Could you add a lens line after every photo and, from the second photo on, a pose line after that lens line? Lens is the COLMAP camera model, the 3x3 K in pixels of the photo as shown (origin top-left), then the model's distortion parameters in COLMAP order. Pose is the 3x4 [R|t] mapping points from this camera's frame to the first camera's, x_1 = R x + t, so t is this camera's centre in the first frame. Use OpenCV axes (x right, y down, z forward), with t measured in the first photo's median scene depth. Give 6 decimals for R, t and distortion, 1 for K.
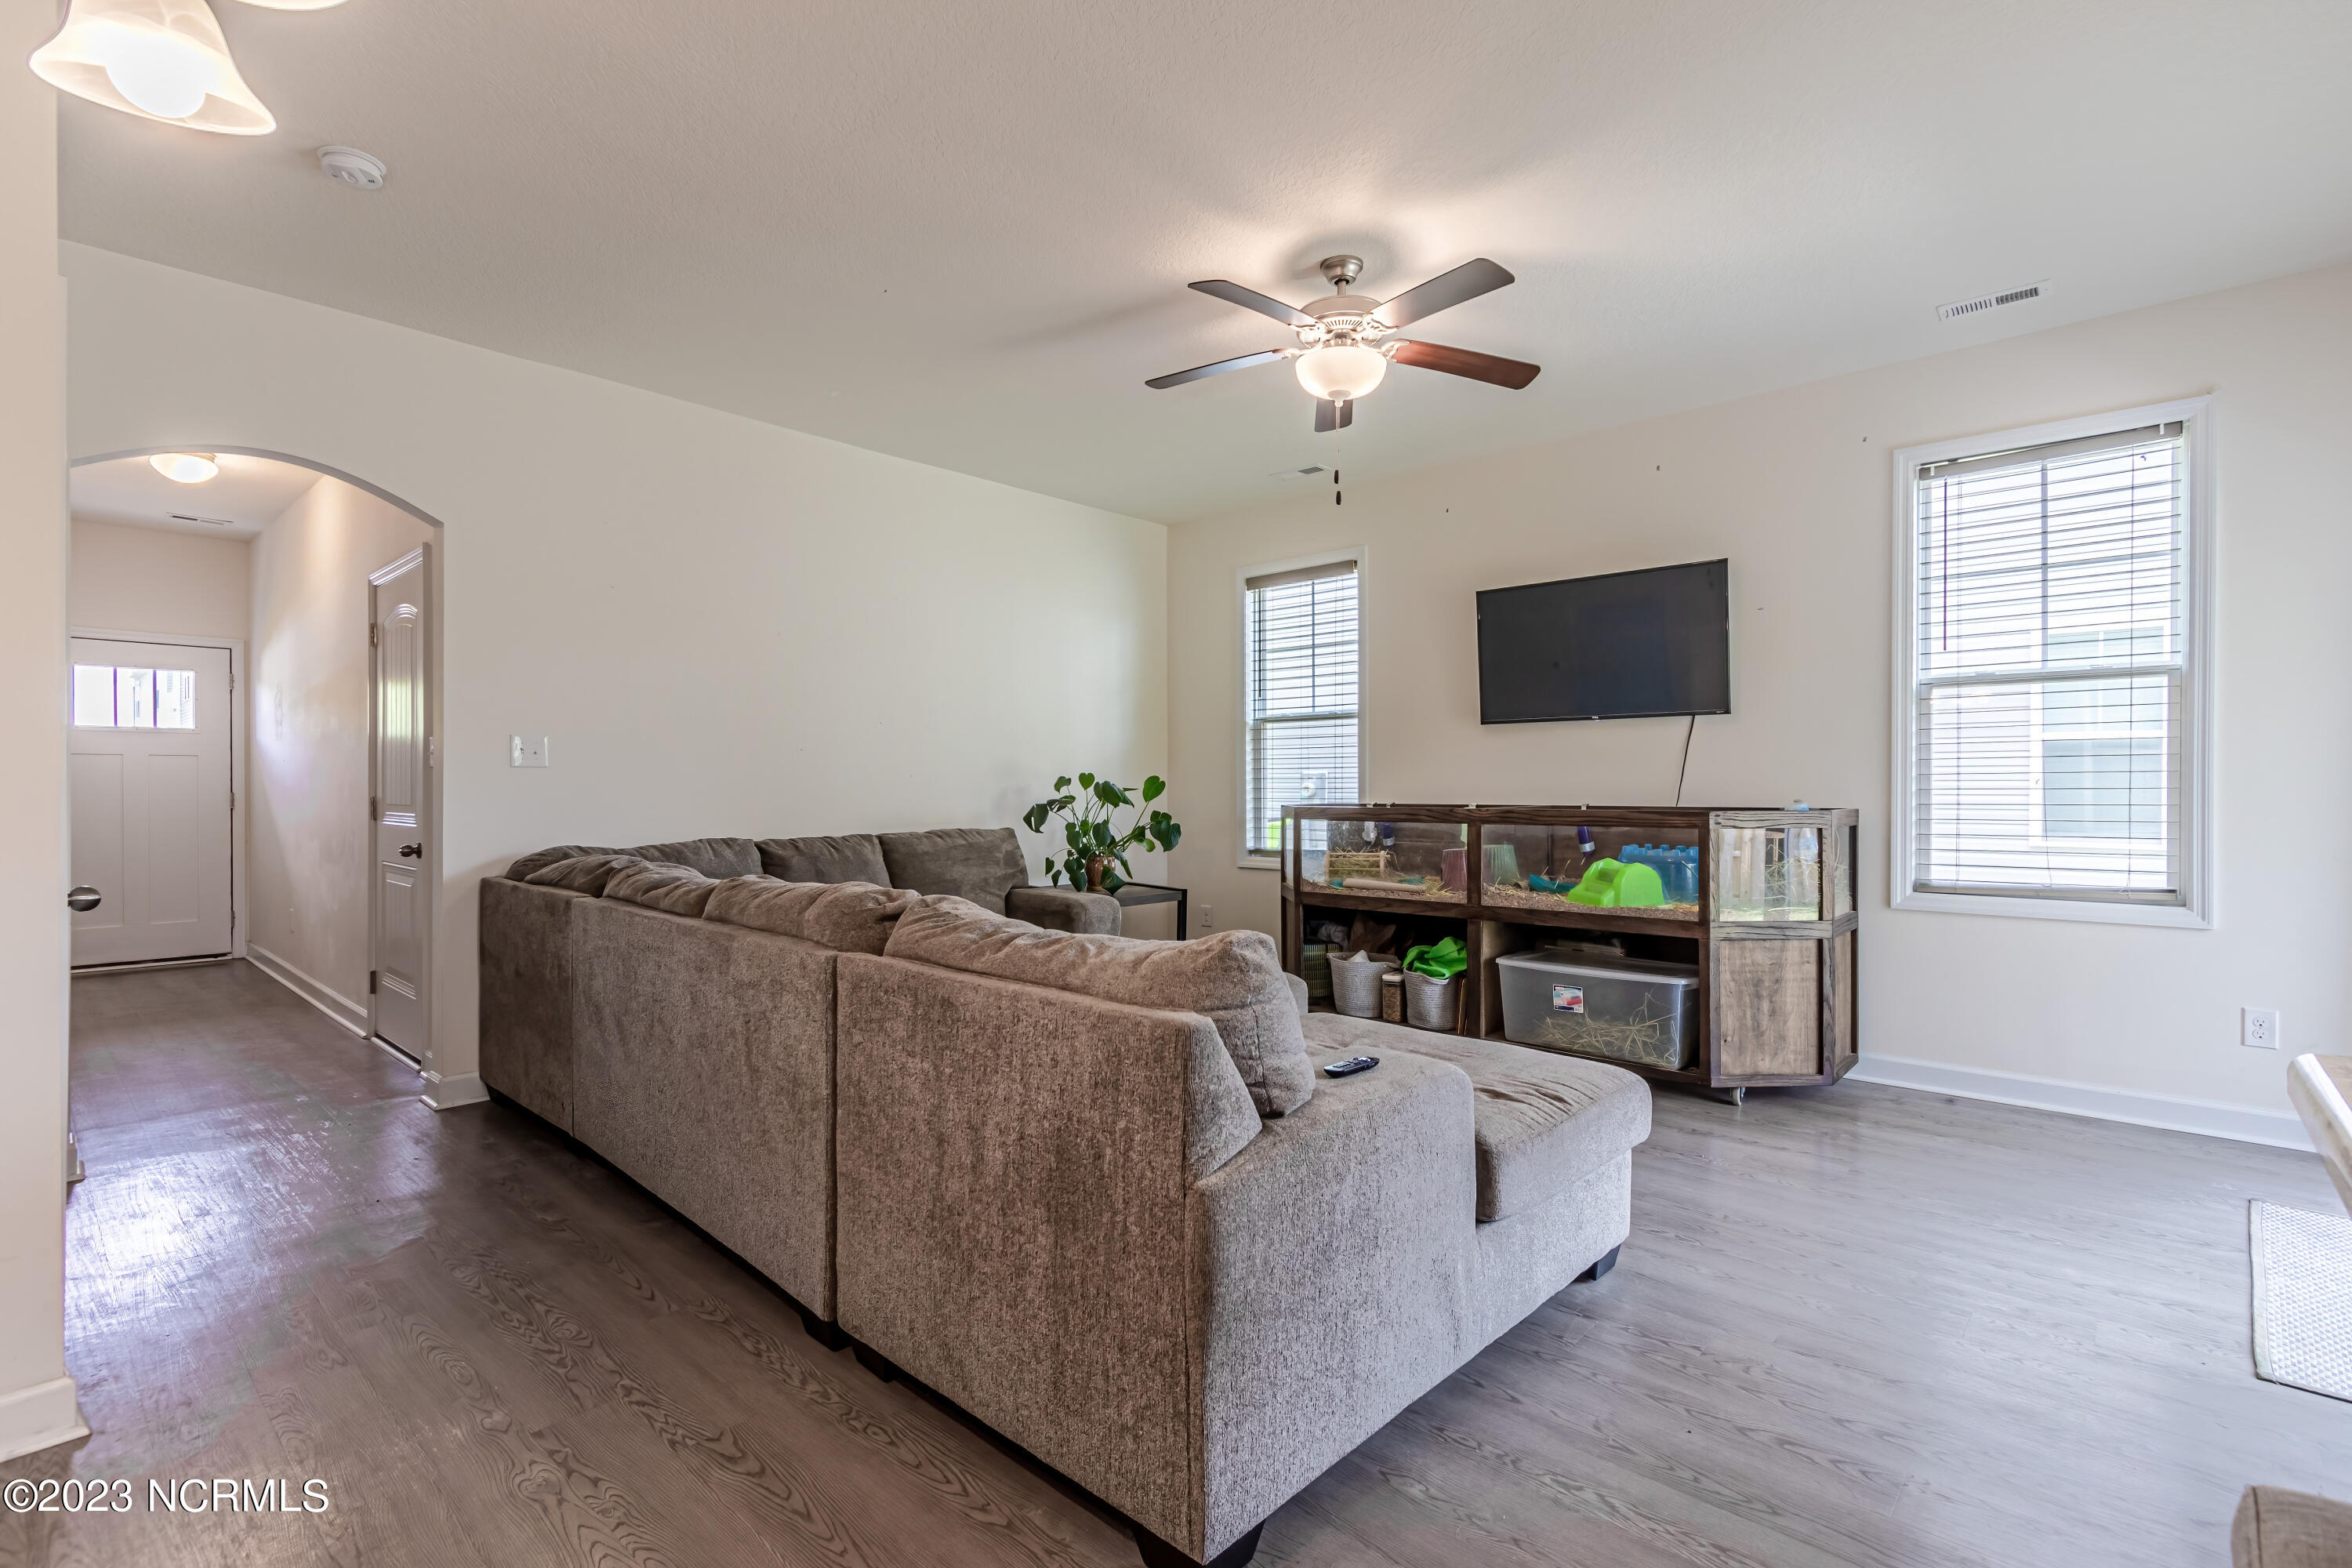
lens RADIAL K [[1065.0, 0, 1180.0], [0, 1065.0, 791.1], [0, 0, 1]] dist [0.007816, -0.001803]
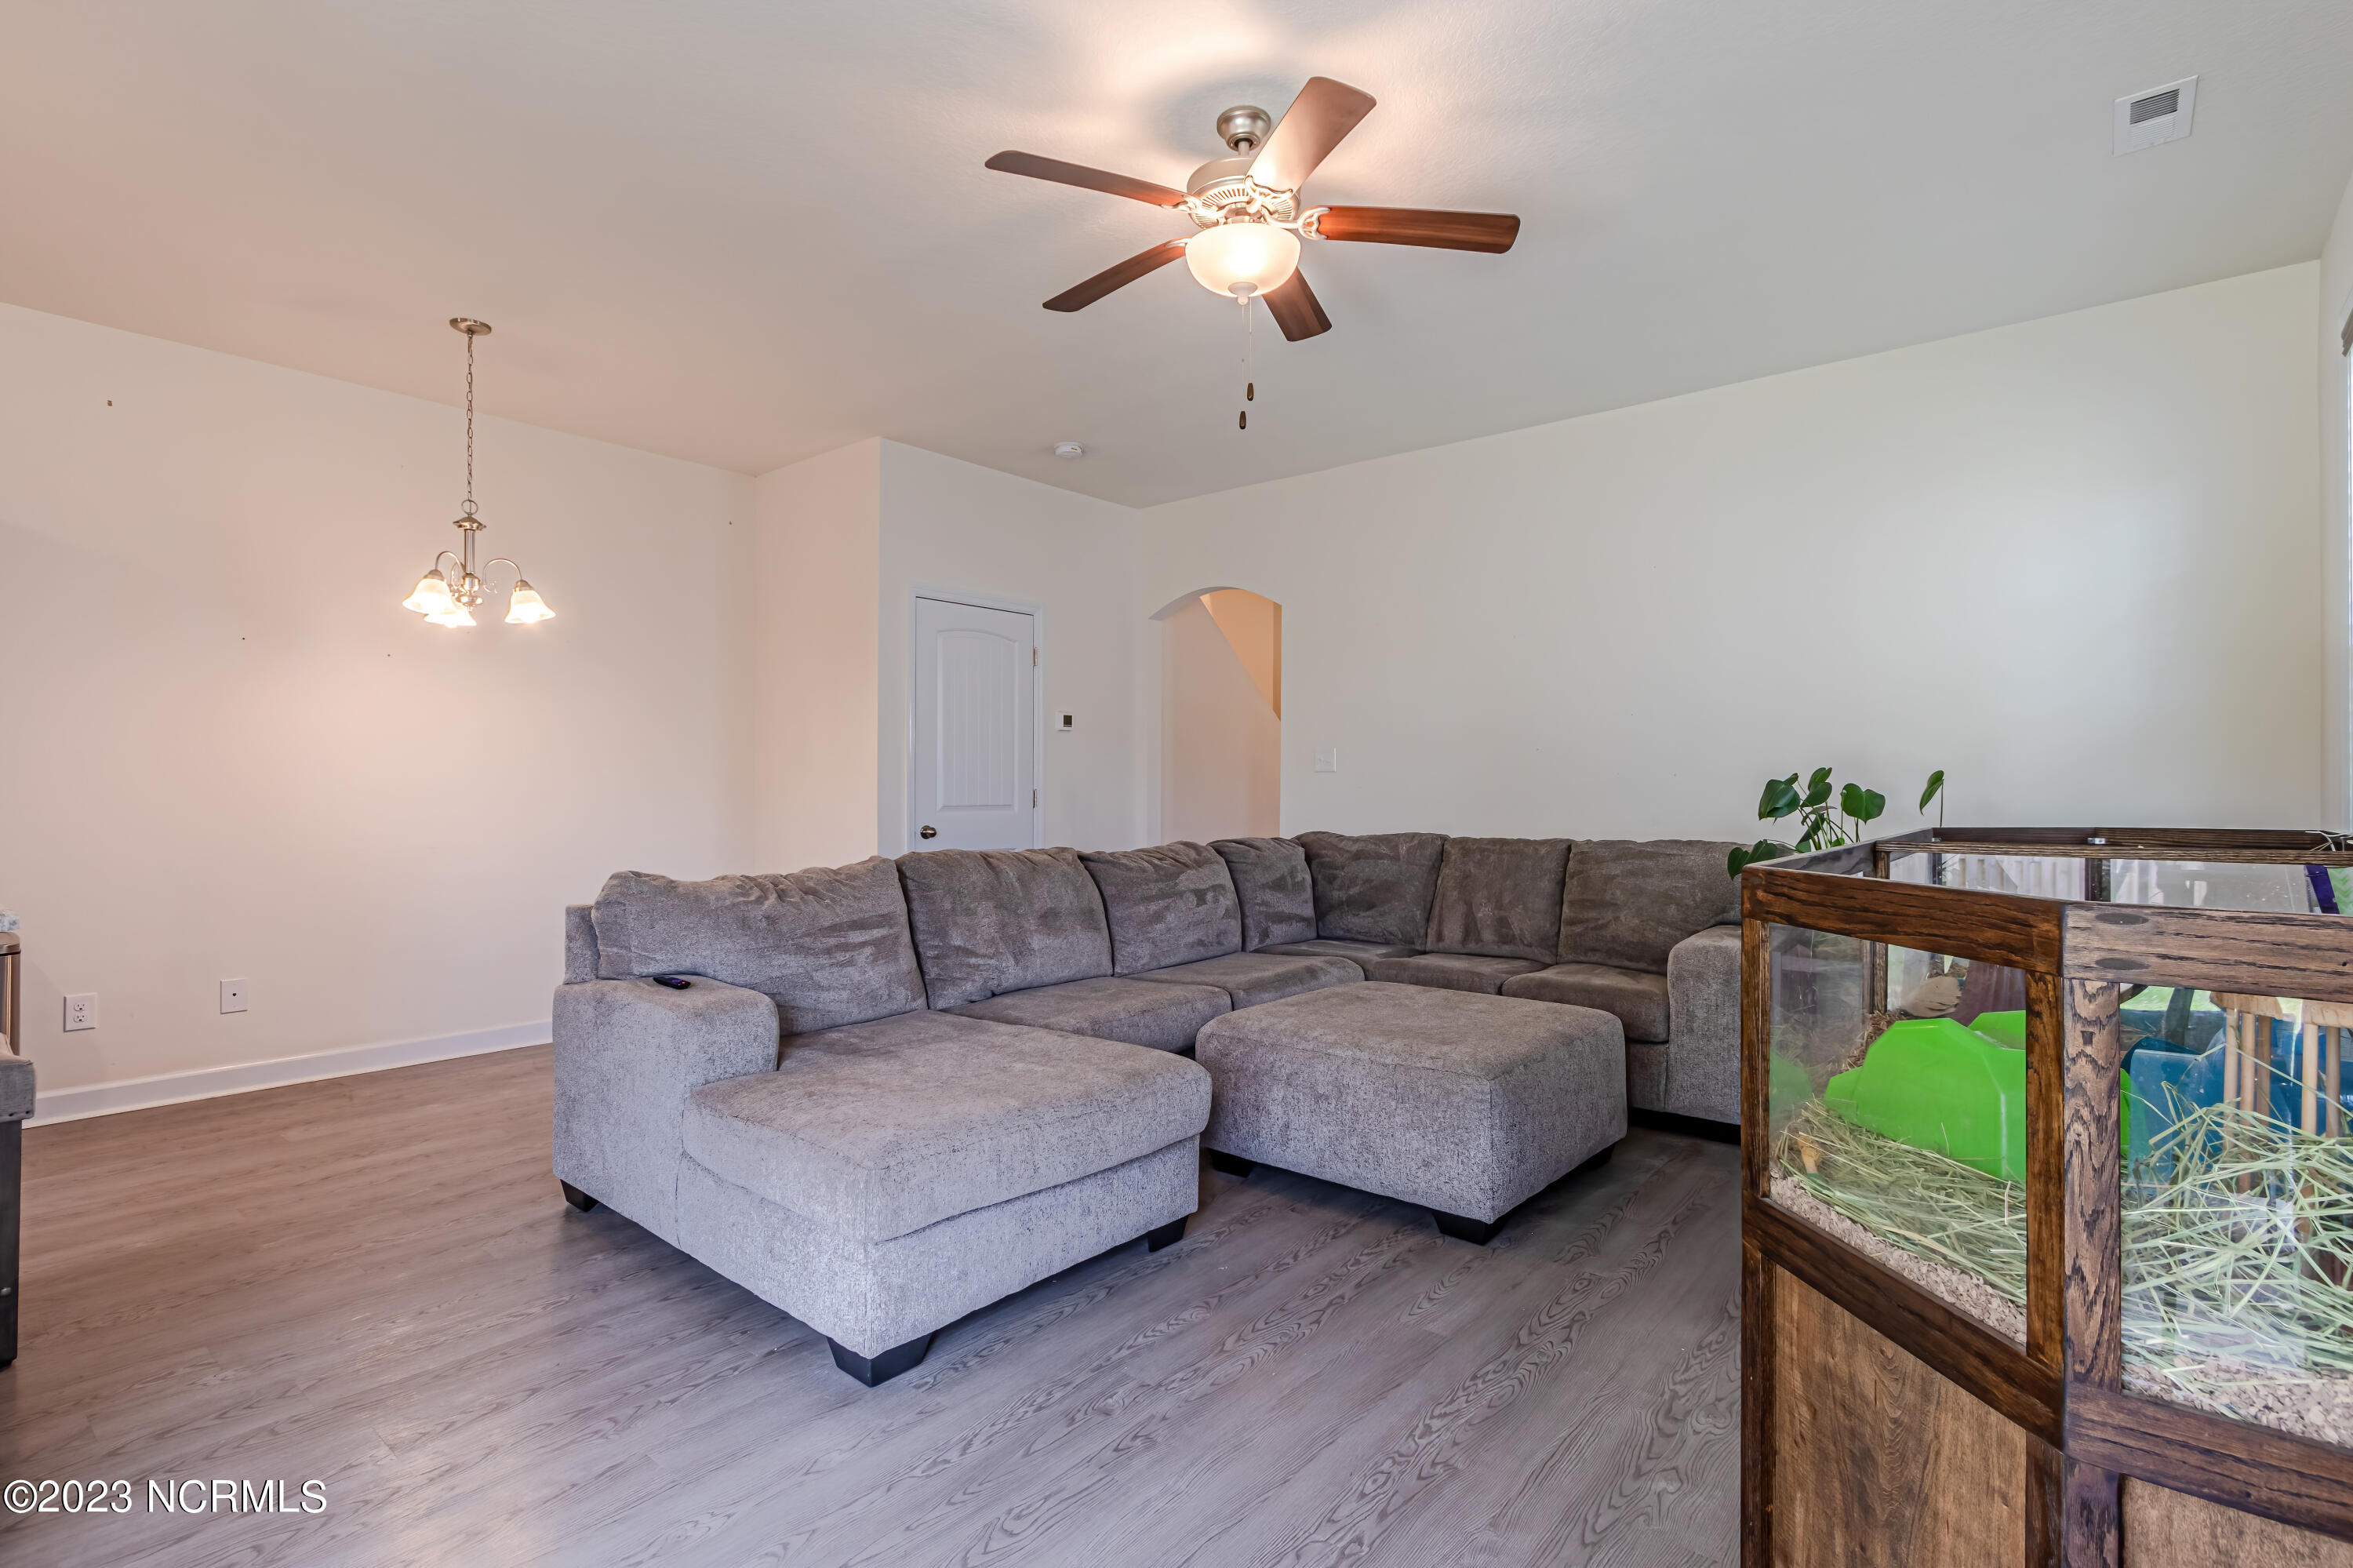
lens RADIAL K [[1131.6, 0, 1176.5], [0, 1131.6, 784.0], [0, 0, 1]] dist [0.001216, -0.000412]
pose [[0.044843, -0.000753, -0.998994, 0.666852], [-0.006151, 0.999981, -0.001030, -0.003933], [0.998975, 0.006191, 0.044838, 0.627953]]
